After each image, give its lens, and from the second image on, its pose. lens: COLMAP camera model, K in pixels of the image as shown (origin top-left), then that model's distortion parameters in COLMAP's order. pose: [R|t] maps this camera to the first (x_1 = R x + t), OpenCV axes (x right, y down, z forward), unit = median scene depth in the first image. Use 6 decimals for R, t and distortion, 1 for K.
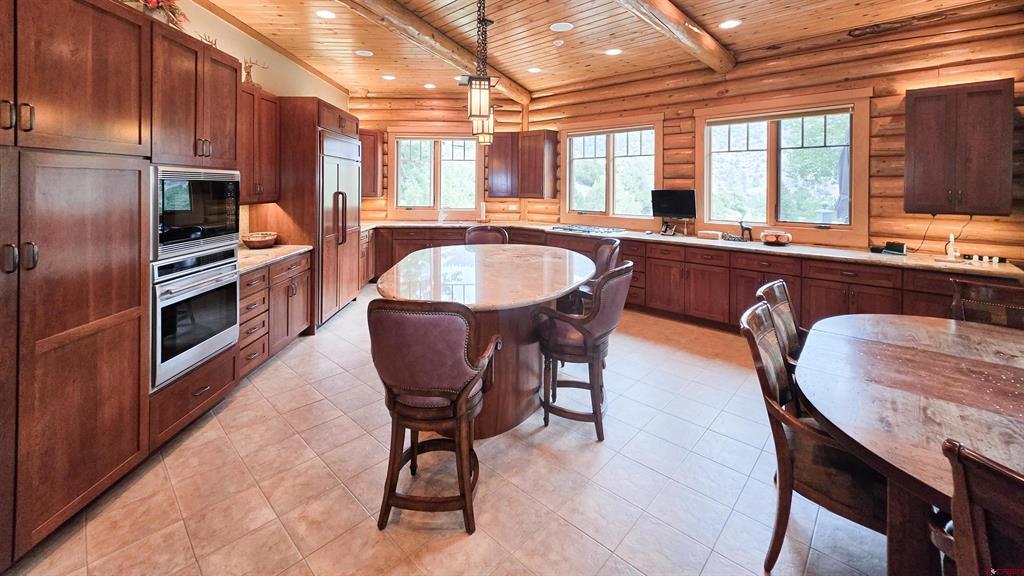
lens RADIAL K [[409.1, 0, 506.8], [0, 409.1, 191.6], [0, 0, 1]] dist [-0.003214, 0.001400]
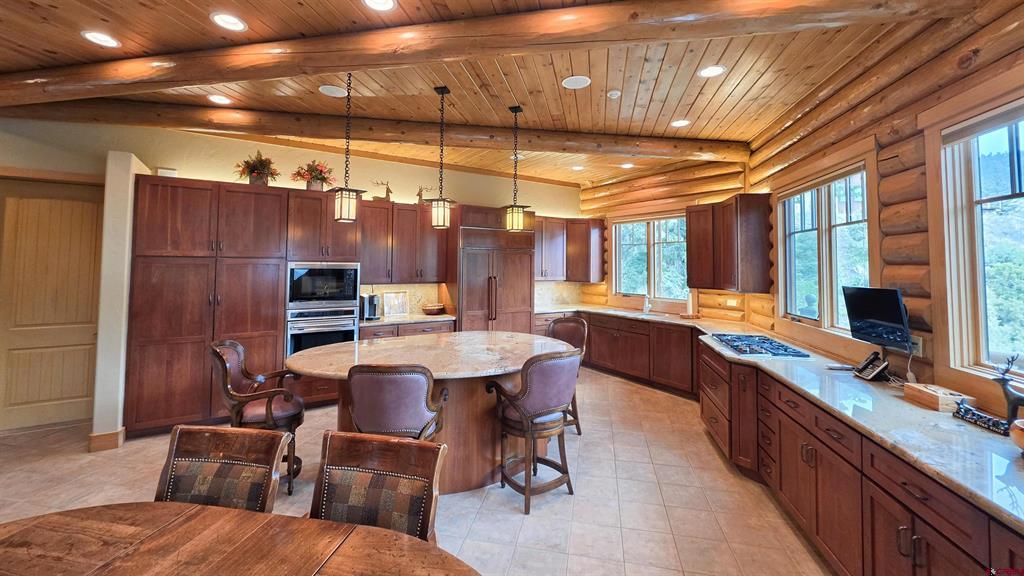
lens RADIAL K [[409.1, 0, 510.2], [0, 409.1, 249.5], [0, 0, 1]] dist [-0.003214, 0.001400]
pose [[0.521244, -0.033443, -0.852752, 0.732433], [-0.017879, 0.998585, -0.050090, -0.021867], [0.853220, 0.041355, 0.519908, 0.453099]]
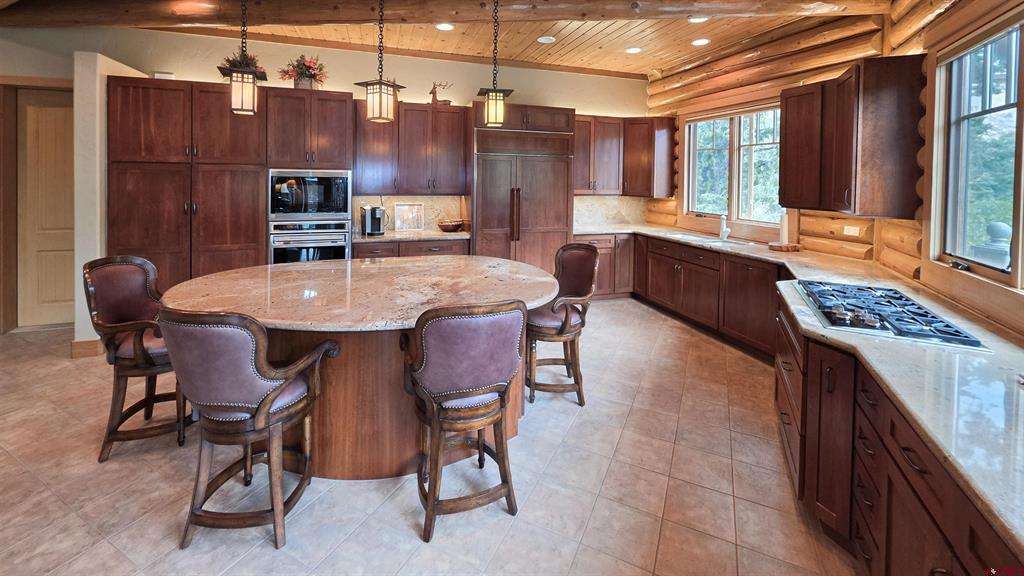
lens RADIAL K [[409.1, 0, 512.8], [0, 409.1, 186.8], [0, 0, 1]] dist [-0.003214, 0.001400]
pose [[0.290303, 0.018770, -0.956751, 0.613915], [-0.025479, 0.999605, 0.011879, -0.016729], [0.956596, 0.020928, 0.290666, 0.775386]]
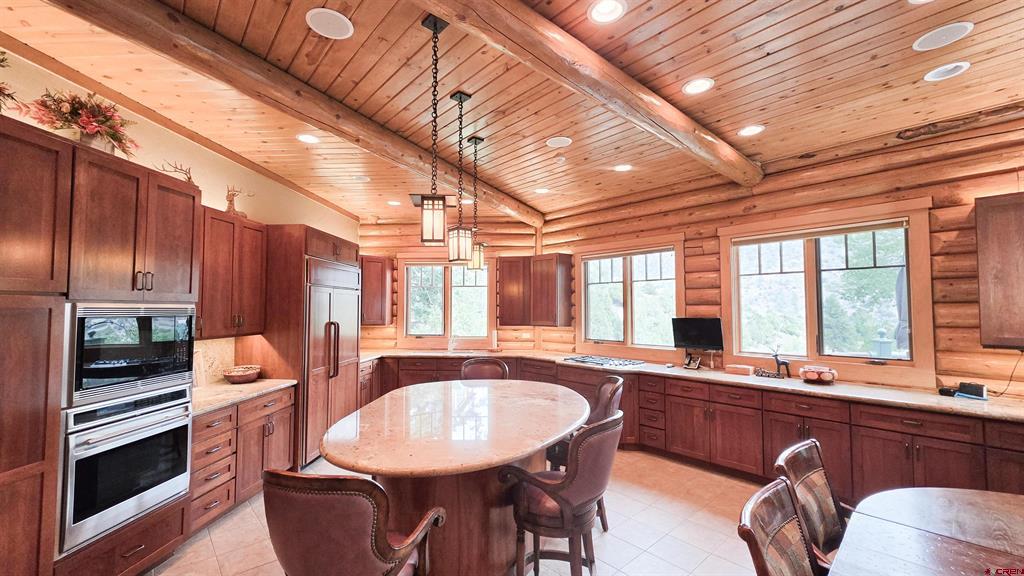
lens RADIAL K [[409.1, 0, 508.3], [0, 409.1, 294.7], [0, 0, 1]] dist [-0.003214, 0.001400]
pose [[0.996136, -0.009490, -0.087308, 0.094426], [0.005217, 0.998783, -0.049036, -0.015852], [0.087667, 0.048391, 0.994974, 0.091572]]
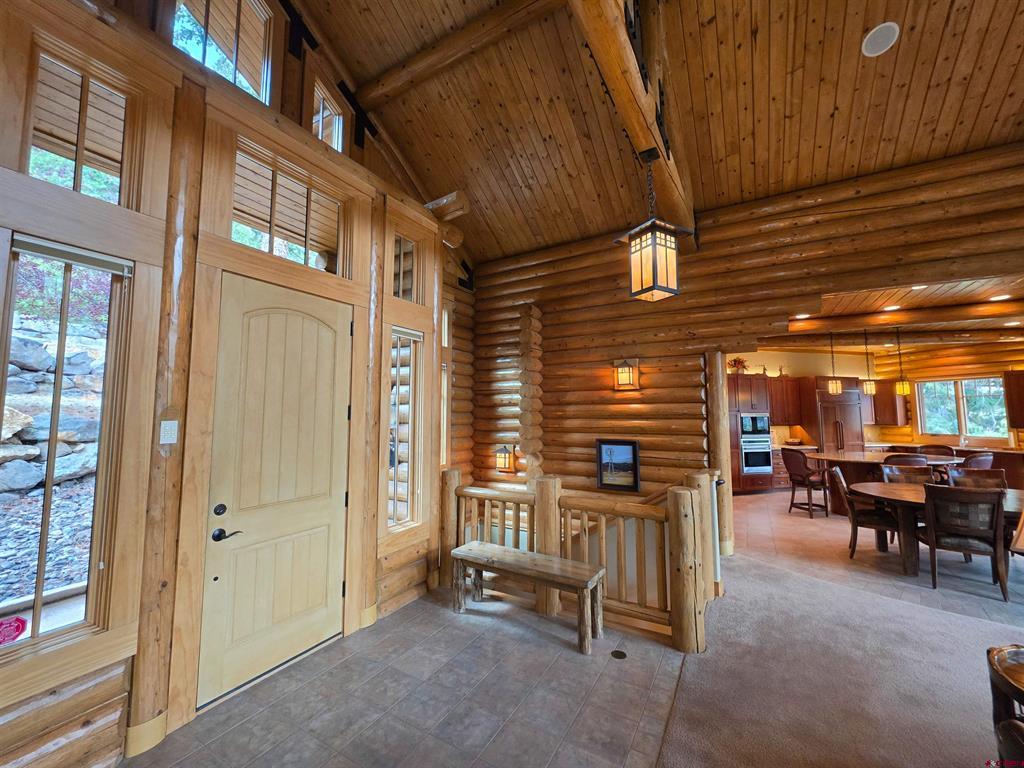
lens RADIAL K [[407.2, 0, 506.2], [0, 407.2, 378.7], [0, 0, 1]] dist [-0.005363, 0.000052]
pose [[0.221094, -0.090112, -0.971080, 1.197892], [-0.011327, 0.995418, -0.094949, 0.000540], [0.975187, 0.031992, 0.219060, -0.997102]]
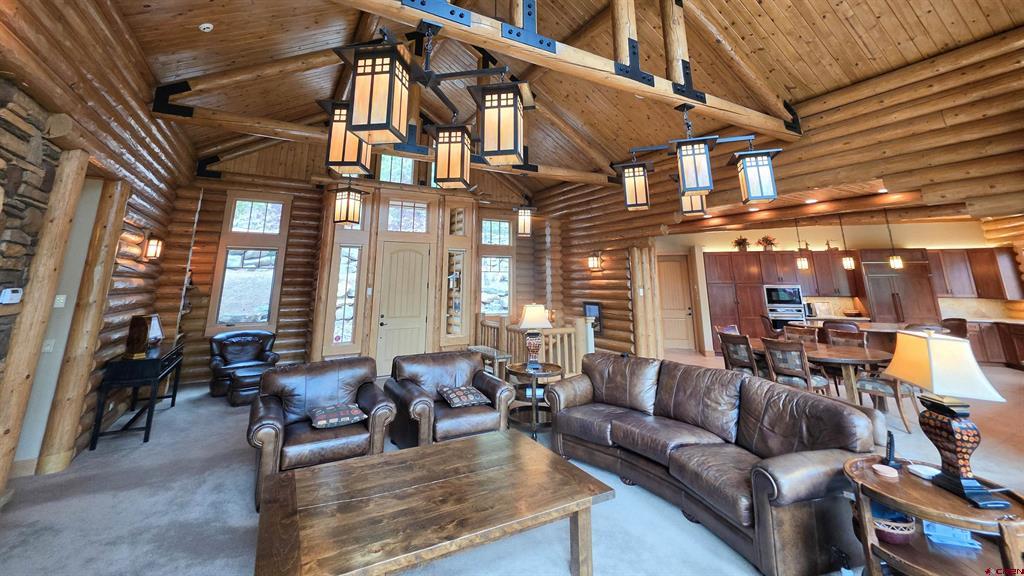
lens RADIAL K [[409.1, 0, 511.5], [0, 409.1, 184.2], [0, 0, 1]] dist [-0.003214, 0.001400]
pose [[-0.288376, -0.229802, -0.929532, 2.208952], [-0.014975, 0.971737, -0.235590, -0.020748], [0.957400, -0.054019, -0.283667, -0.158826]]
